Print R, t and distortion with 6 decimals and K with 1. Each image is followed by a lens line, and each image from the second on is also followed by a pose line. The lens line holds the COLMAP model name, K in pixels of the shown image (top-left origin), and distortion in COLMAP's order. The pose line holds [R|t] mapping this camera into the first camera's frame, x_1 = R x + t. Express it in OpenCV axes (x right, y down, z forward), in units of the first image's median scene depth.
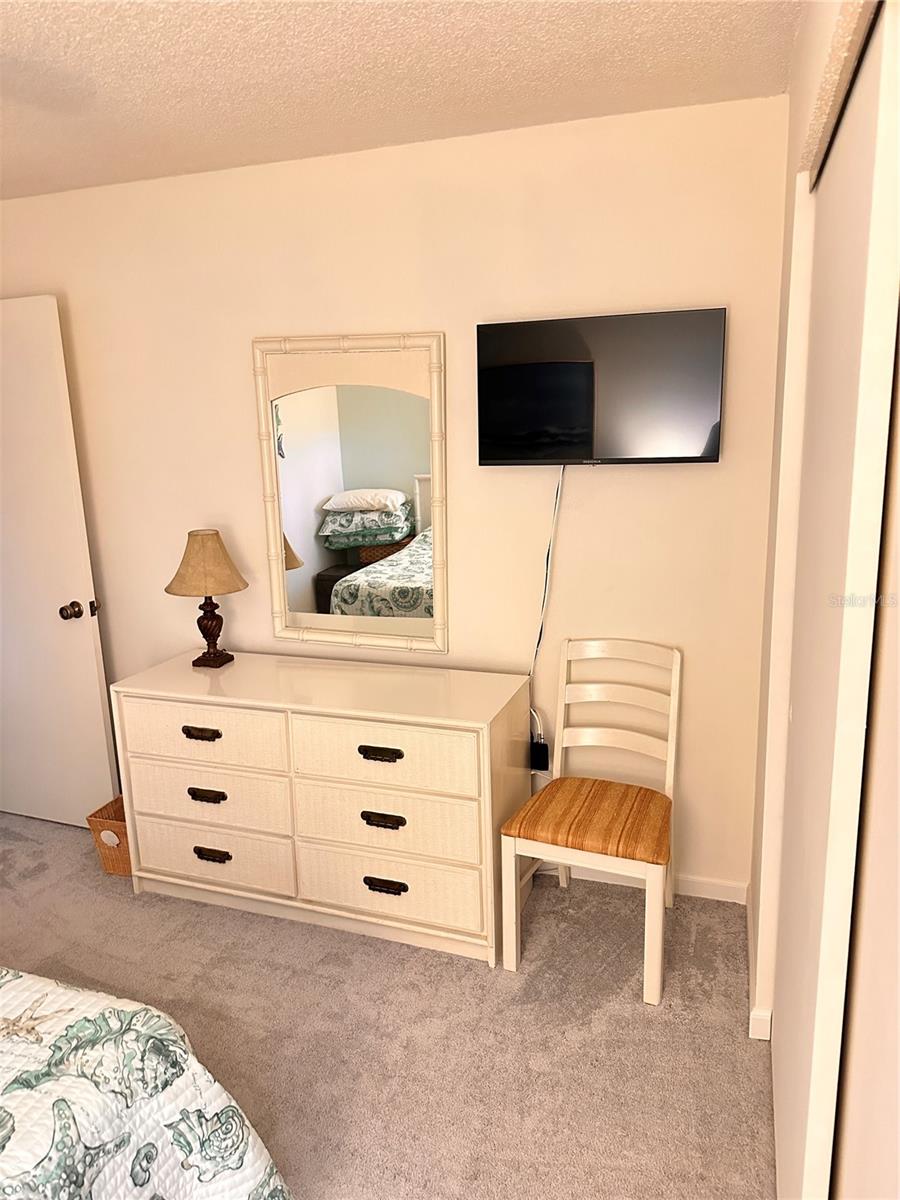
lens RADIAL K [[860.2, 0, 456.7], [0, 860.2, 601.4], [0, 0, 1]] dist [0.068513, -0.089450]
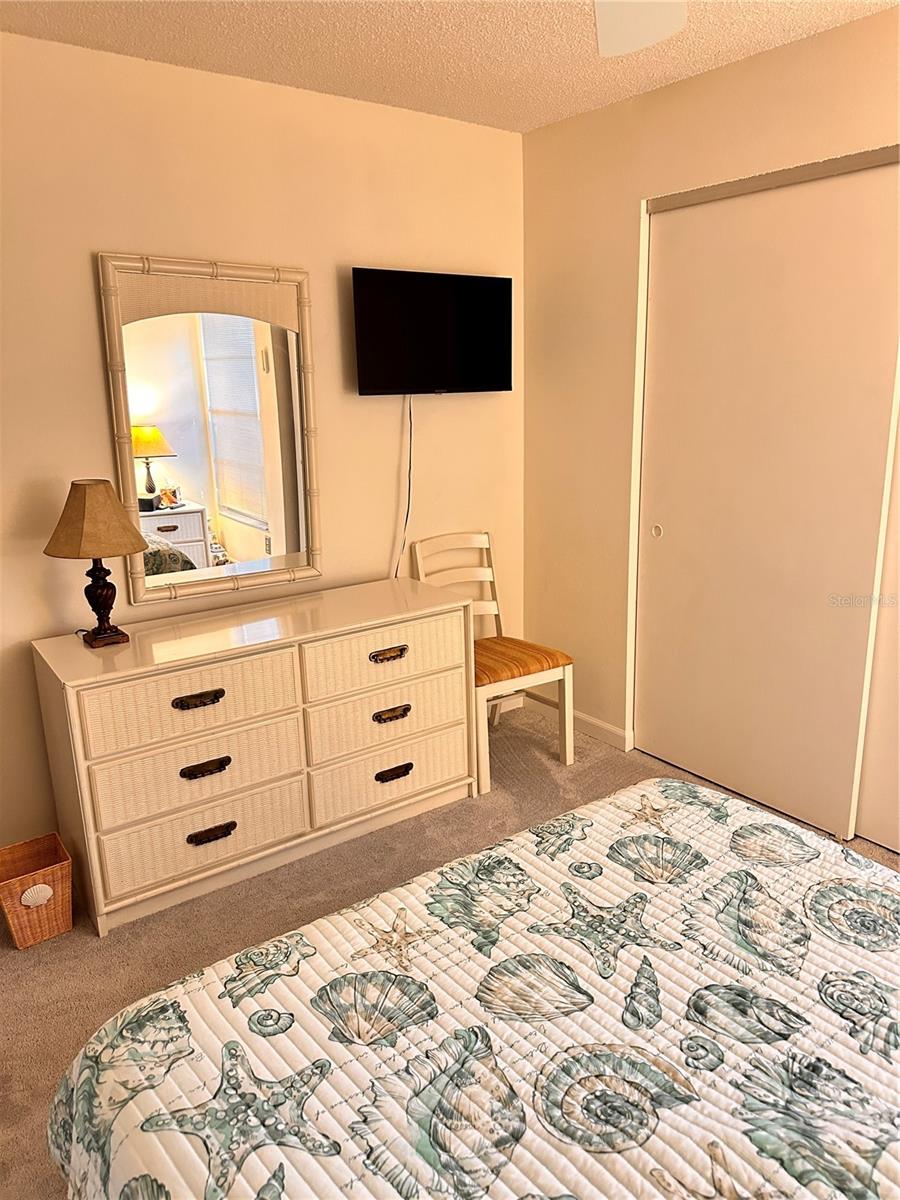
lens RADIAL K [[860.2, 0, 456.7], [0, 860.2, 601.4], [0, 0, 1]] dist [0.068513, -0.089450]
pose [[0.537274, -0.192407, 0.821167, -0.865255], [0.174685, 0.977905, 0.114839, -0.001104], [-0.825119, 0.081746, 0.559014, 0.281573]]
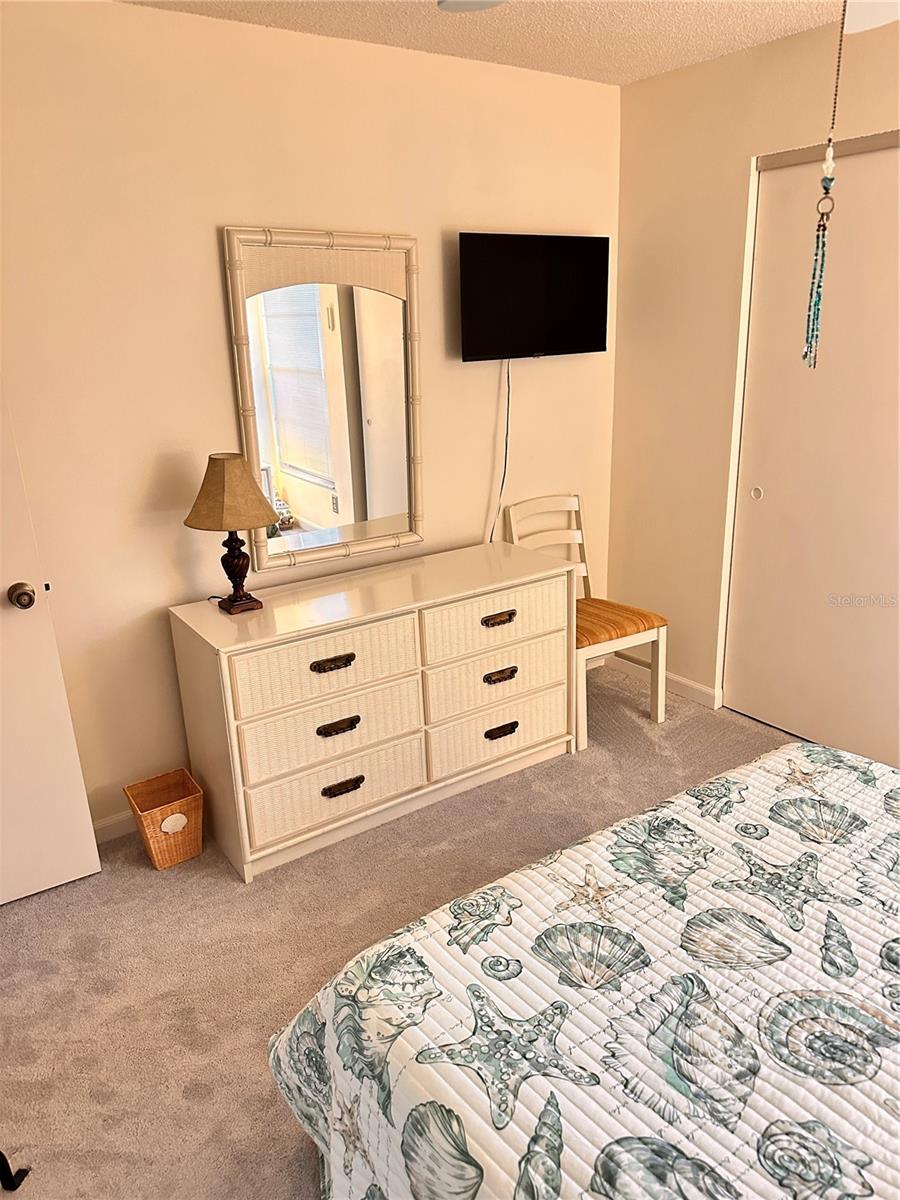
lens RADIAL K [[853.7, 0, 457.6], [0, 853.7, 613.1], [0, 0, 1]] dist [0.085886, -0.114762]
pose [[0.555338, -0.253323, 0.792103, -0.942810], [0.181651, 0.966427, 0.181720, -0.043734], [-0.811544, 0.042970, 0.582710, 0.352024]]
